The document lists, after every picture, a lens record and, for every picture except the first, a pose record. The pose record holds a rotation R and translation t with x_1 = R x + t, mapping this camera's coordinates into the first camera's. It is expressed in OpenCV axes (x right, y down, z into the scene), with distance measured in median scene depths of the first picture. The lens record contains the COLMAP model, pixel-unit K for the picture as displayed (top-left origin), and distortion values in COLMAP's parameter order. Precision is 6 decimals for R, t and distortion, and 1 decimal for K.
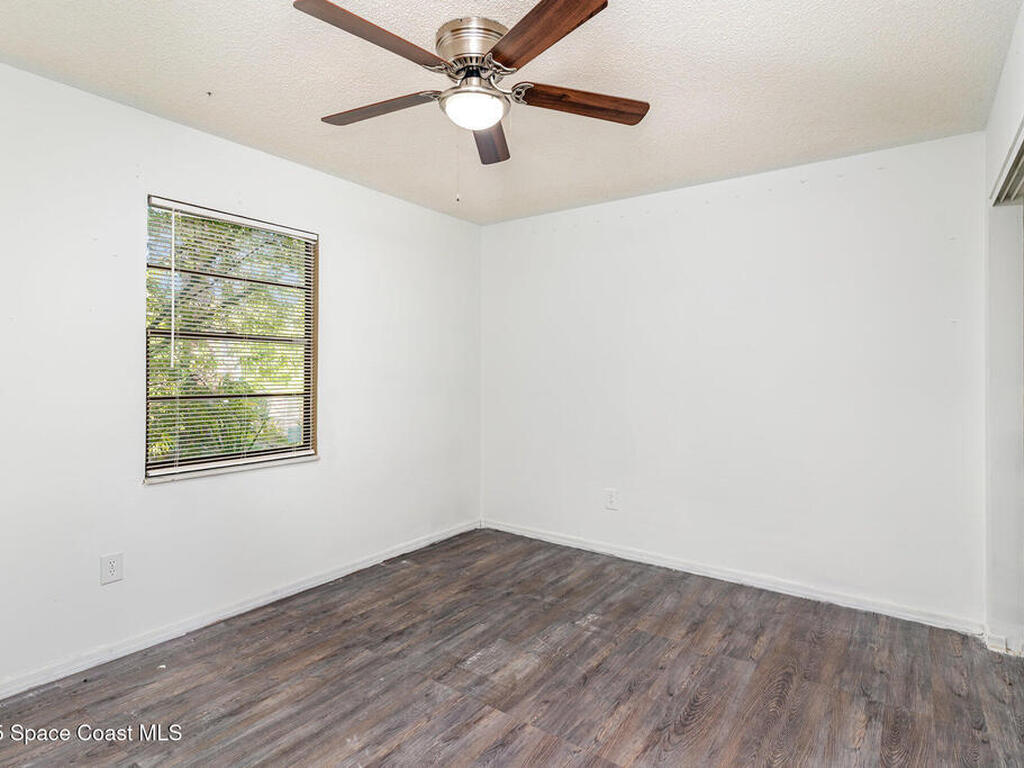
lens RADIAL K [[551.7, 0, 511.8], [0, 551.7, 379.8], [0, 0, 1]] dist [-0.004937, -0.000348]
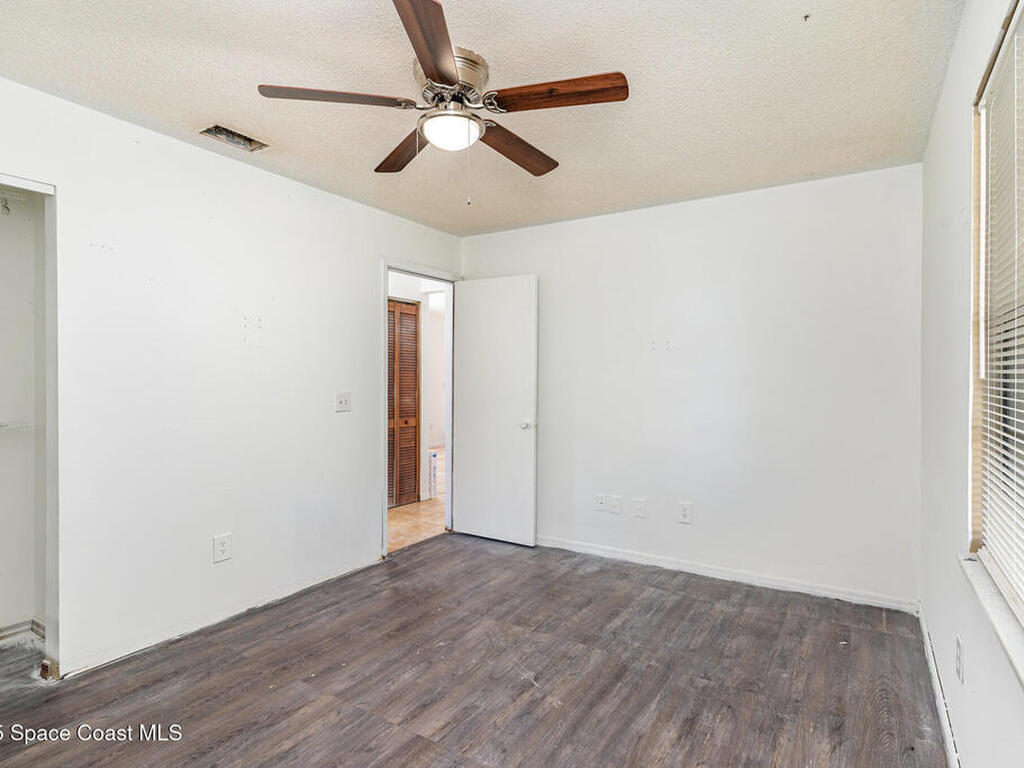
lens RADIAL K [[551.7, 0, 512.4], [0, 551.7, 380.9], [0, 0, 1]] dist [-0.004937, -0.000348]
pose [[-0.998610, -0.006833, -0.052259, -0.125324], [-0.007675, 0.999844, 0.015928, -0.029560], [0.052142, 0.016306, -0.998507, 1.996664]]
